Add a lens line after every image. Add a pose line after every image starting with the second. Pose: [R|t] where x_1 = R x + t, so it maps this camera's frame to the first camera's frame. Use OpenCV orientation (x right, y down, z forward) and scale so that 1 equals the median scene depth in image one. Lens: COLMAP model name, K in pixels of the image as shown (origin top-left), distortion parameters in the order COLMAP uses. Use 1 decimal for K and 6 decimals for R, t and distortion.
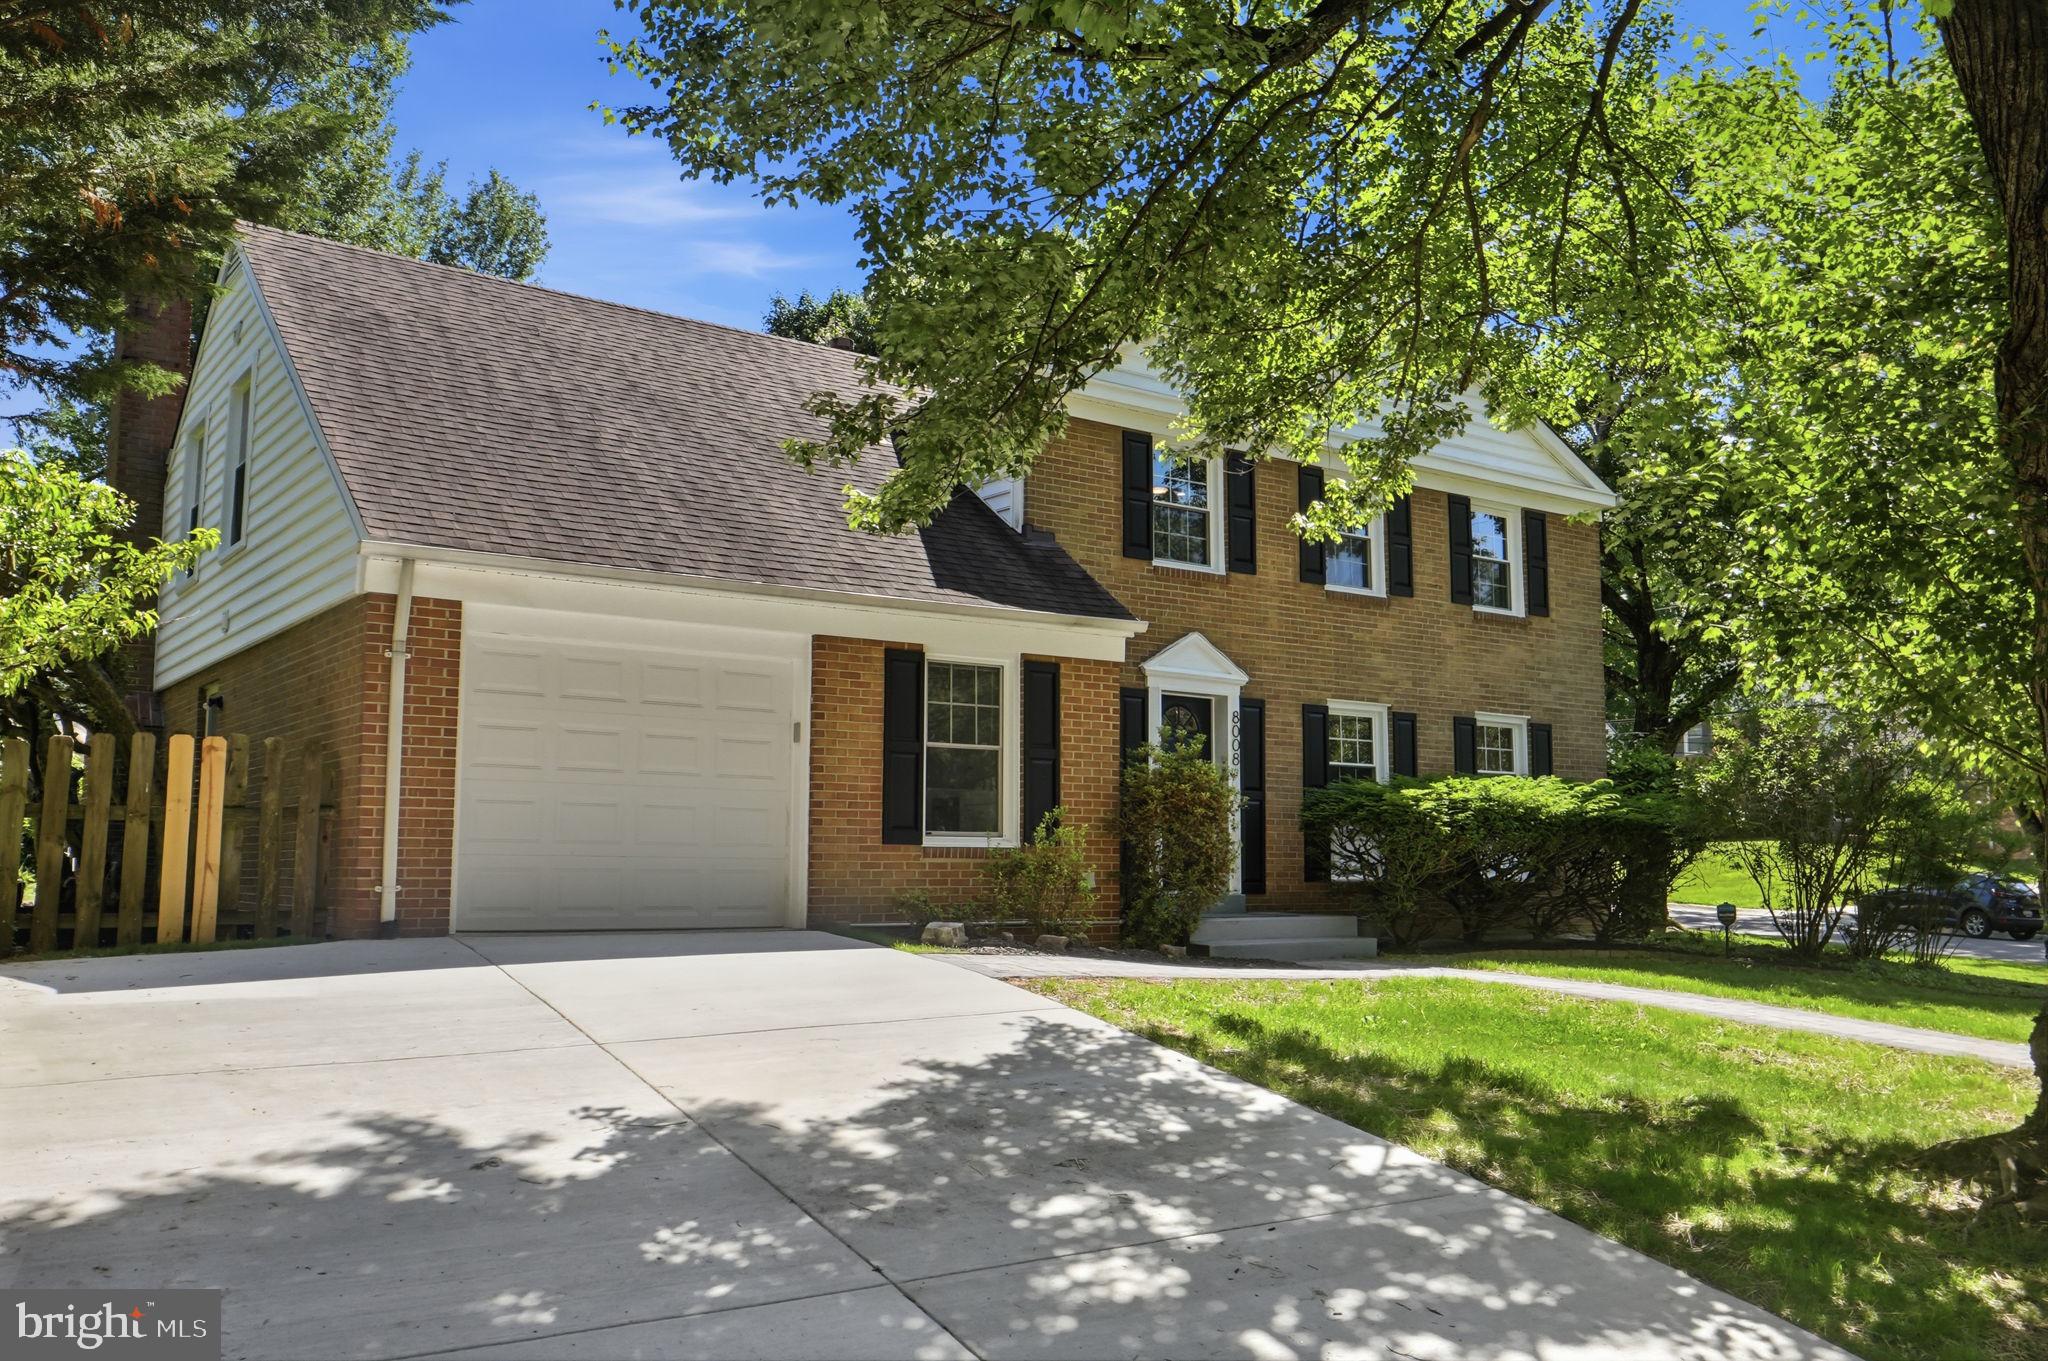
lens RADIAL K [[1719.0, 0, 1038.1], [0, 1719.0, 687.9], [0, 0, 1]] dist [-0.000074, 0.001161]
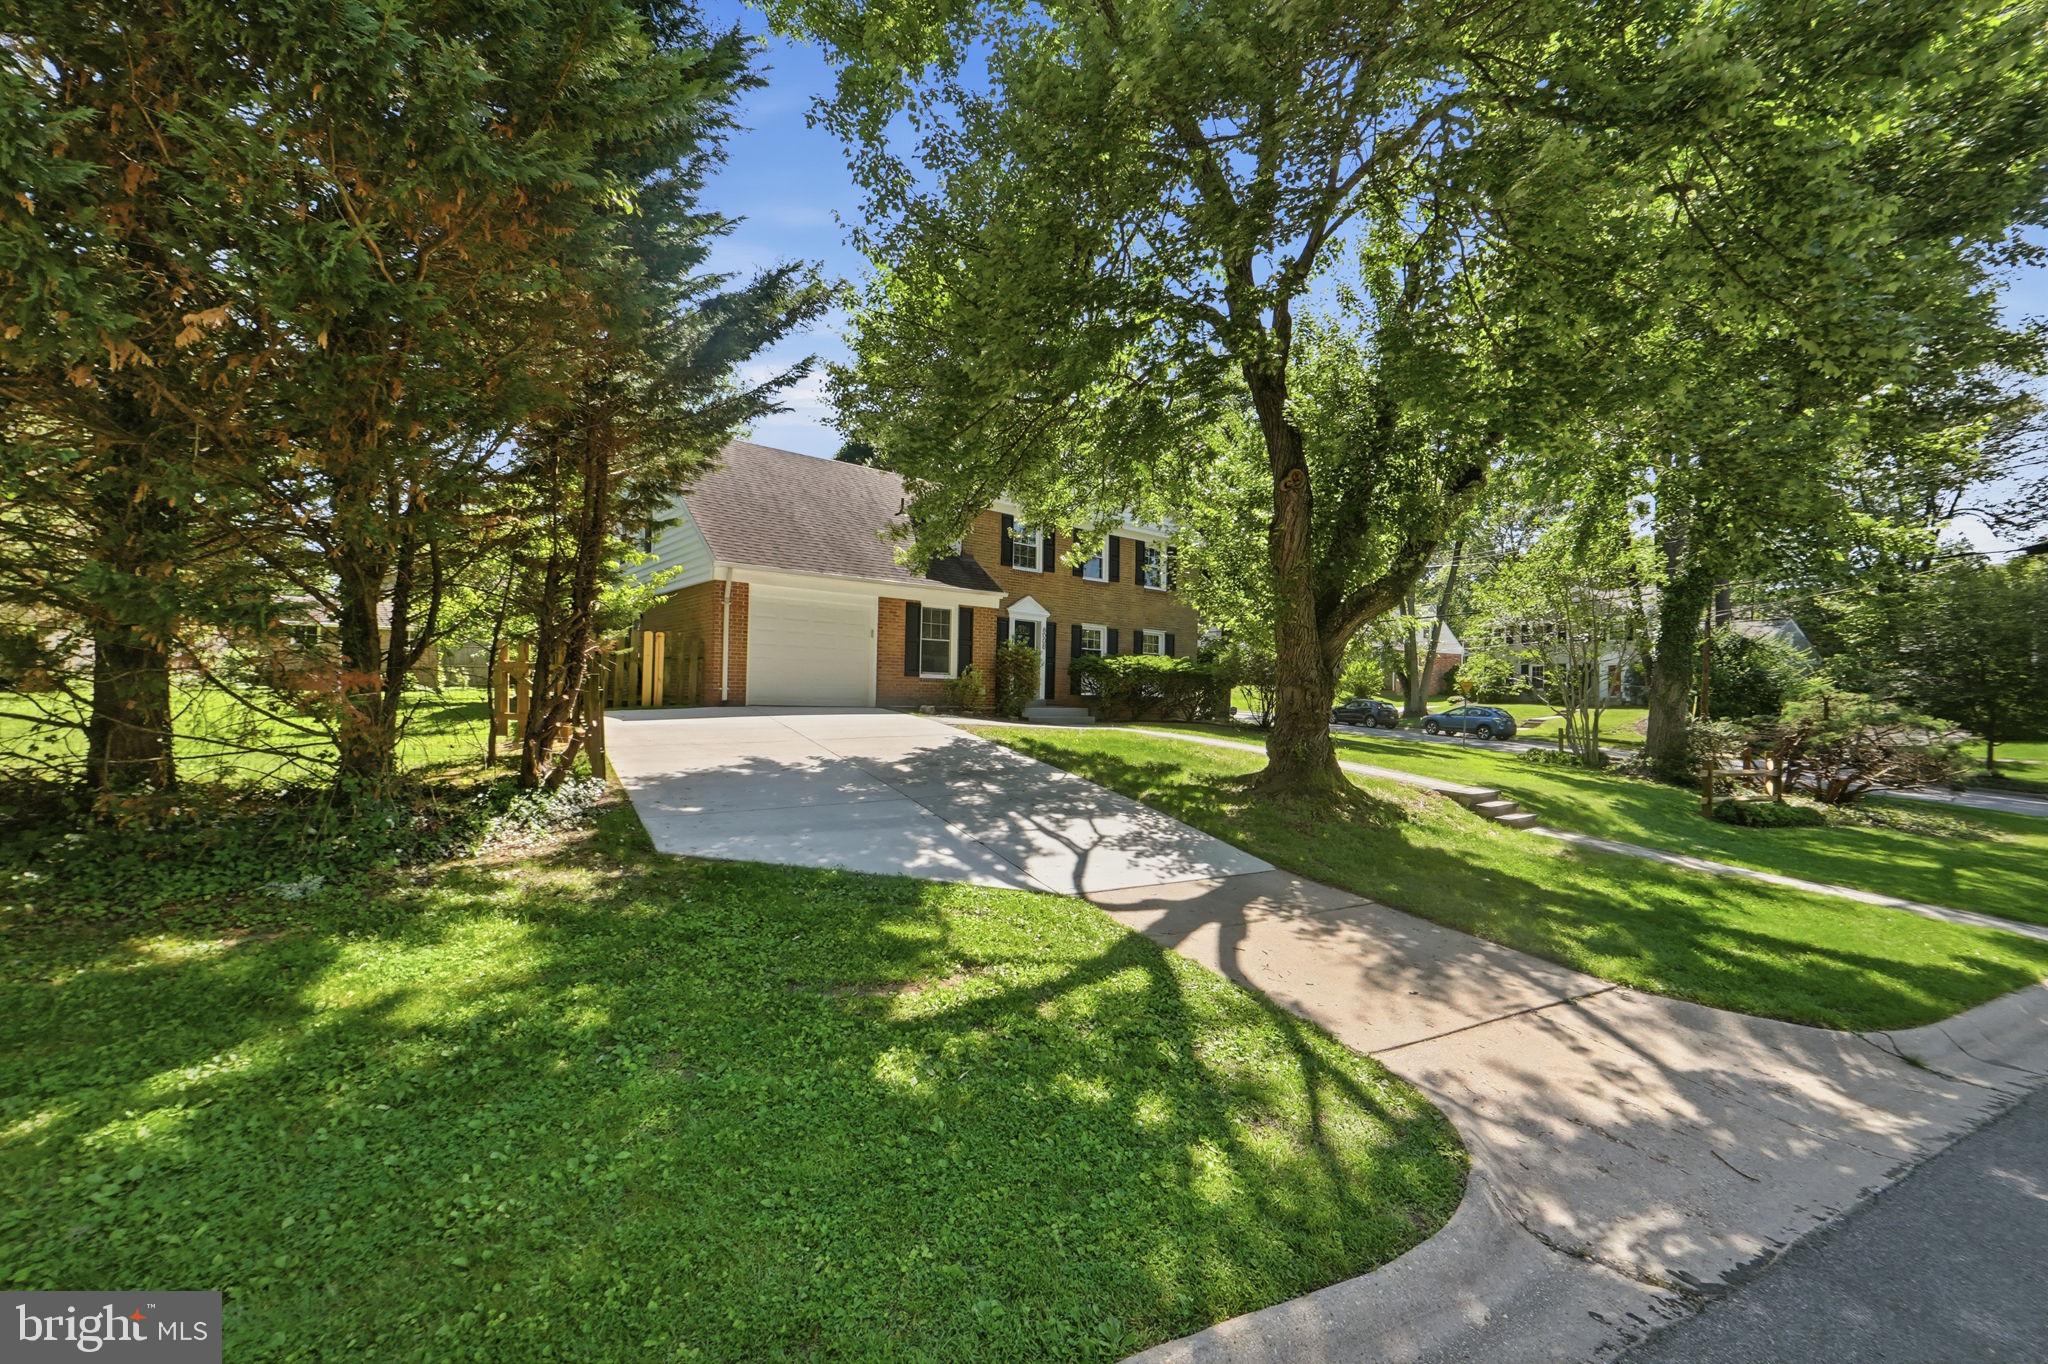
lens RADIAL K [[840.8, 0, 1021.9], [0, 840.8, 694.6], [0, 0, 1]] dist [-0.016528, 0.001036]
pose [[0.998261, 0.019365, 0.055678, 0.017877], [-0.025197, 0.994043, 0.106031, -0.022272], [-0.053293, -0.107250, 0.992803, -0.284979]]
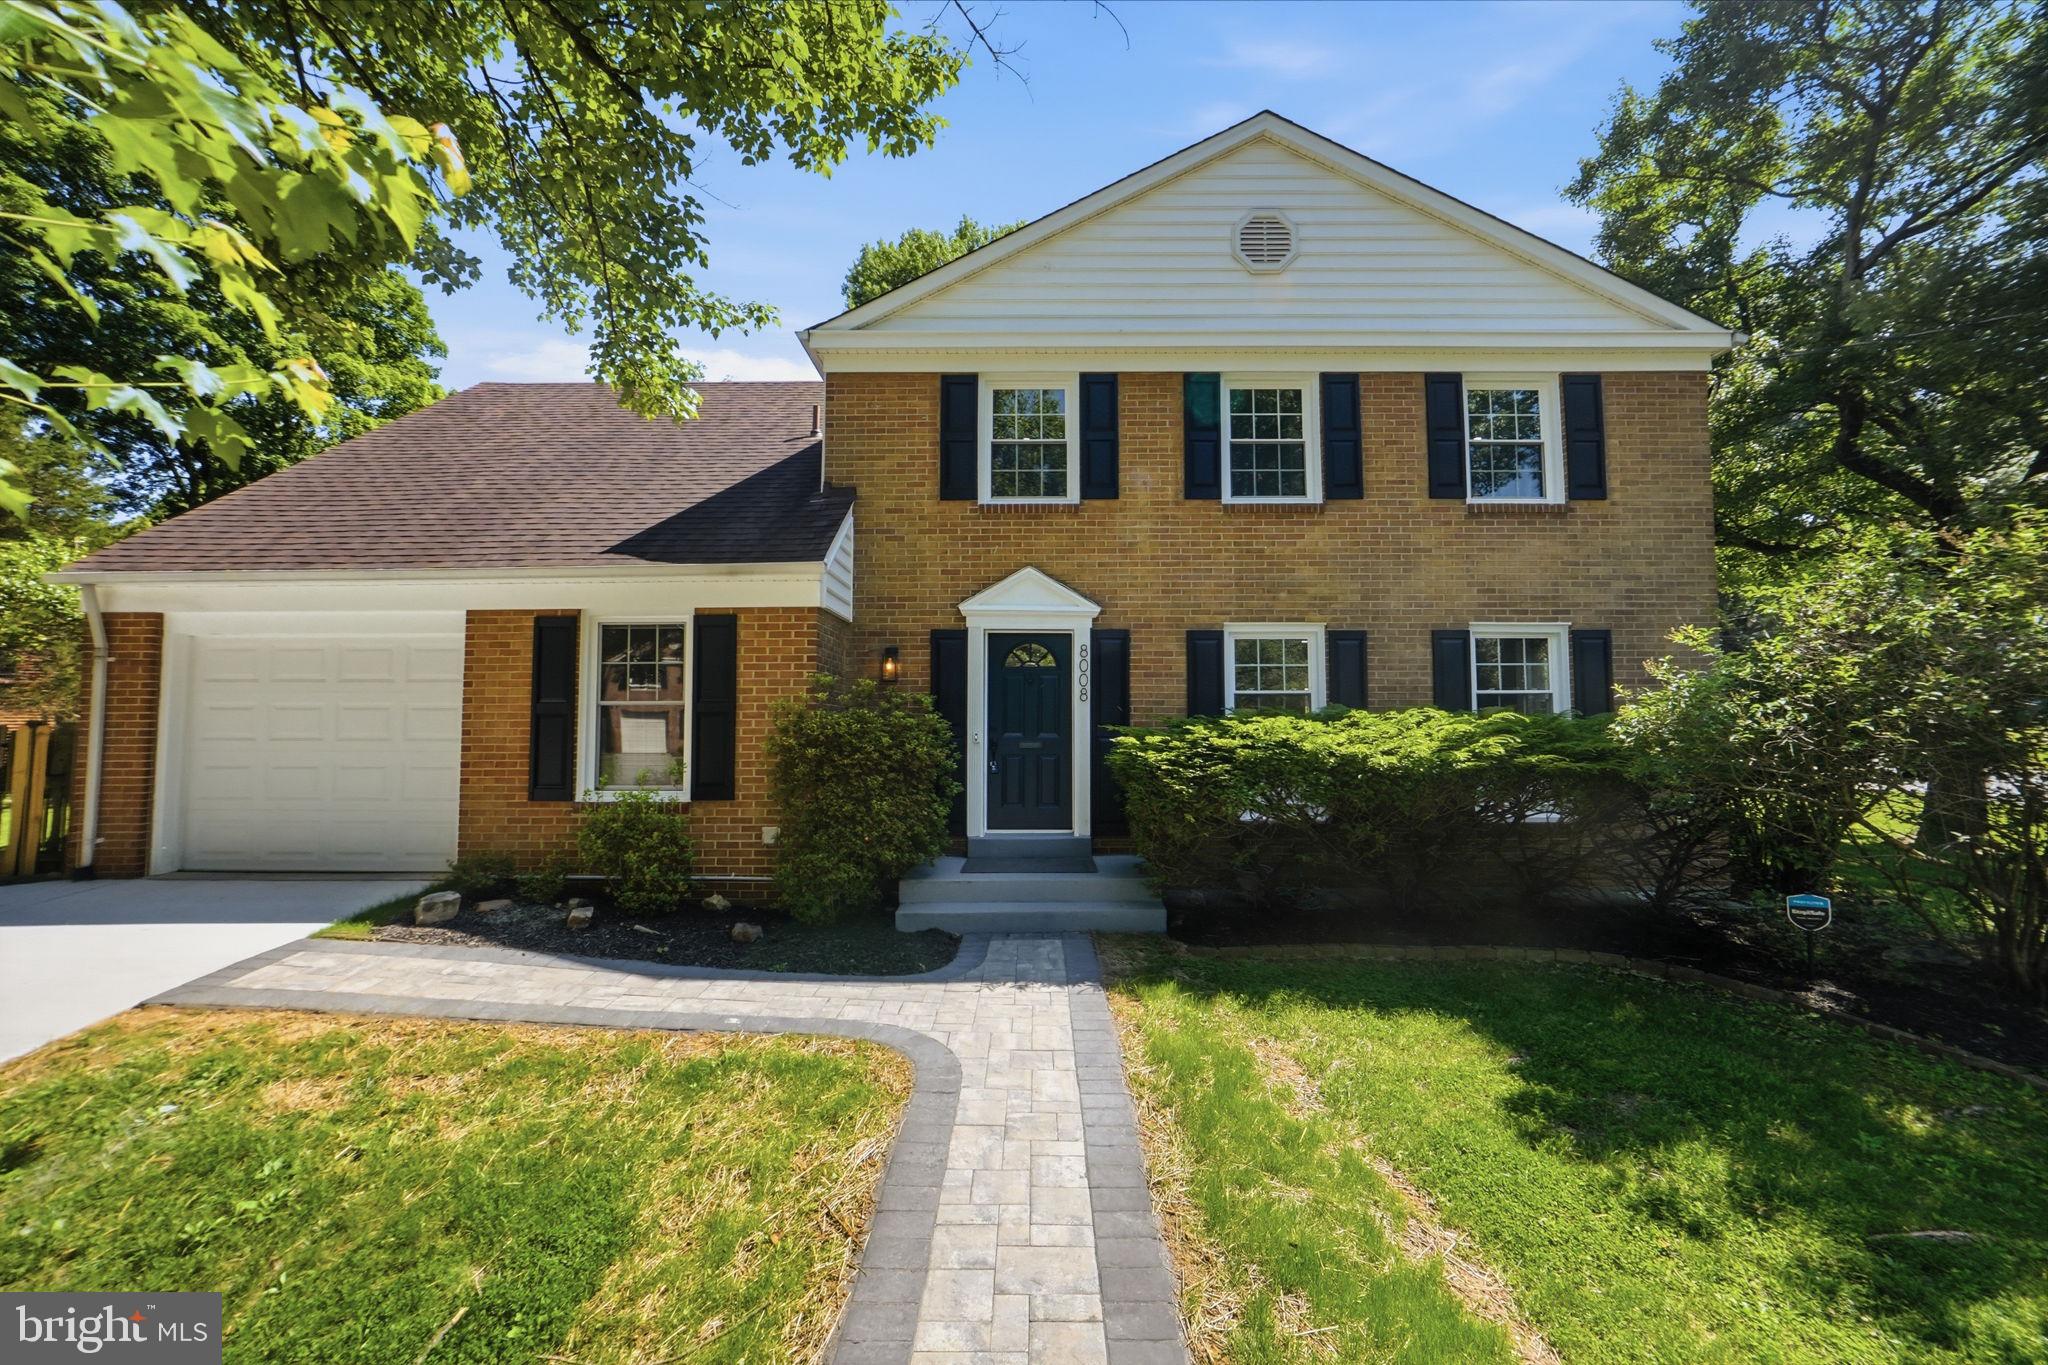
lens RADIAL K [[840.8, 0, 1024.0], [0, 840.8, 680.9], [0, 0, 1]] dist [-0.016528, 0.001036]
pose [[0.798777, -0.036535, -0.600517, 0.444416], [0.067783, 0.997264, 0.029489, 0.020982], [0.597797, -0.064260, 0.799068, 0.732403]]
